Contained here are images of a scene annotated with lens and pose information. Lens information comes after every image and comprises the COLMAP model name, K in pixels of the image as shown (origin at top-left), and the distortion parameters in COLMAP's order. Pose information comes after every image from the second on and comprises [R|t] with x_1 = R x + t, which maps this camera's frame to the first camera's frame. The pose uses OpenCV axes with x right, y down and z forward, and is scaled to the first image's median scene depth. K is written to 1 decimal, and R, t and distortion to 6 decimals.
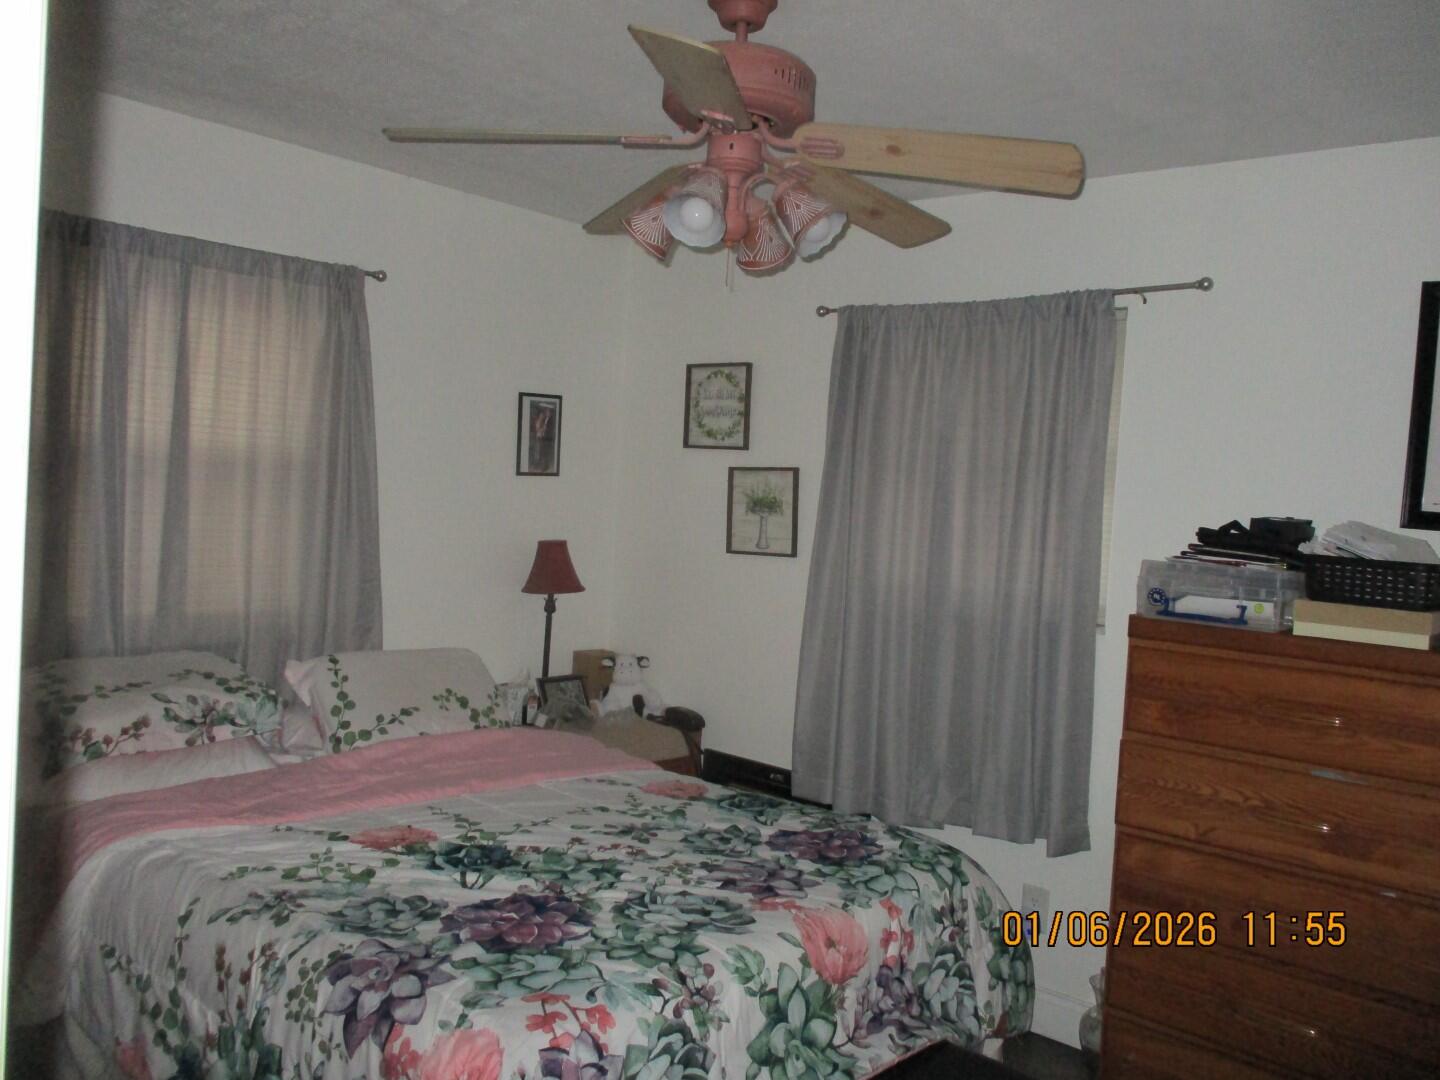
lens RADIAL K [[1205.0, 0, 727.7], [0, 1205.0, 536.7], [0, 0, 1]] dist [-0.030278, 0.012524]
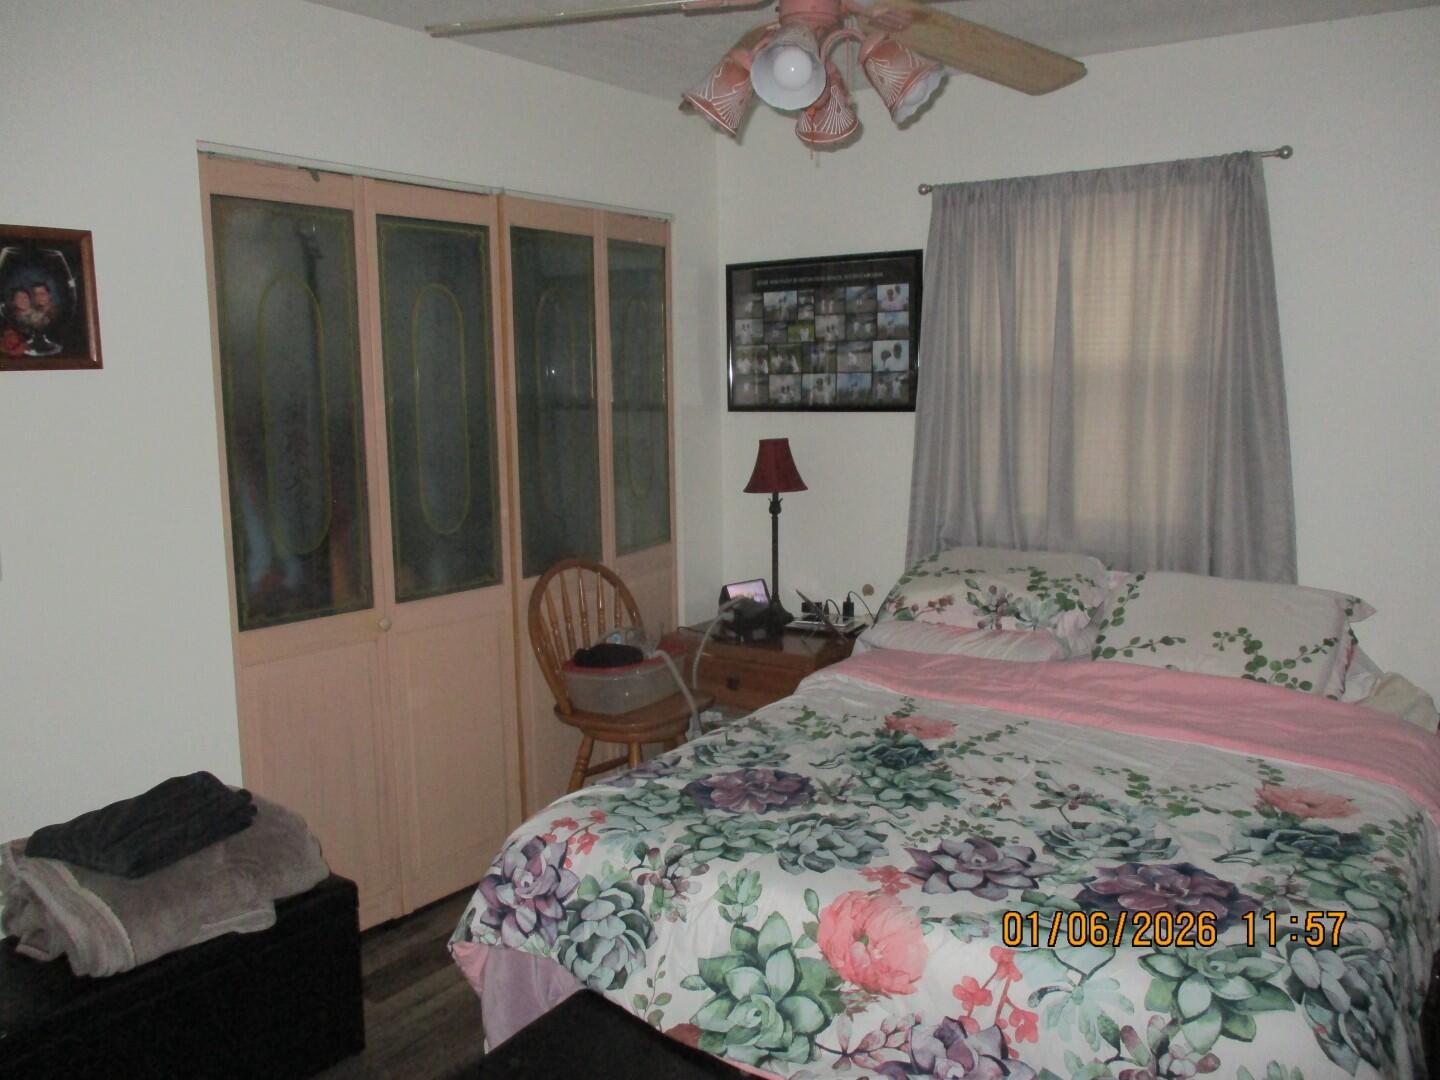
lens RADIAL K [[1205.0, 0, 727.6], [0, 1205.0, 540.7], [0, 0, 1]] dist [-0.030278, 0.012524]
pose [[0.122866, 0.080790, -0.989129, 0.777419], [-0.019447, 0.996686, 0.078992, 0.004532], [0.992233, 0.009530, 0.124030, 0.722163]]
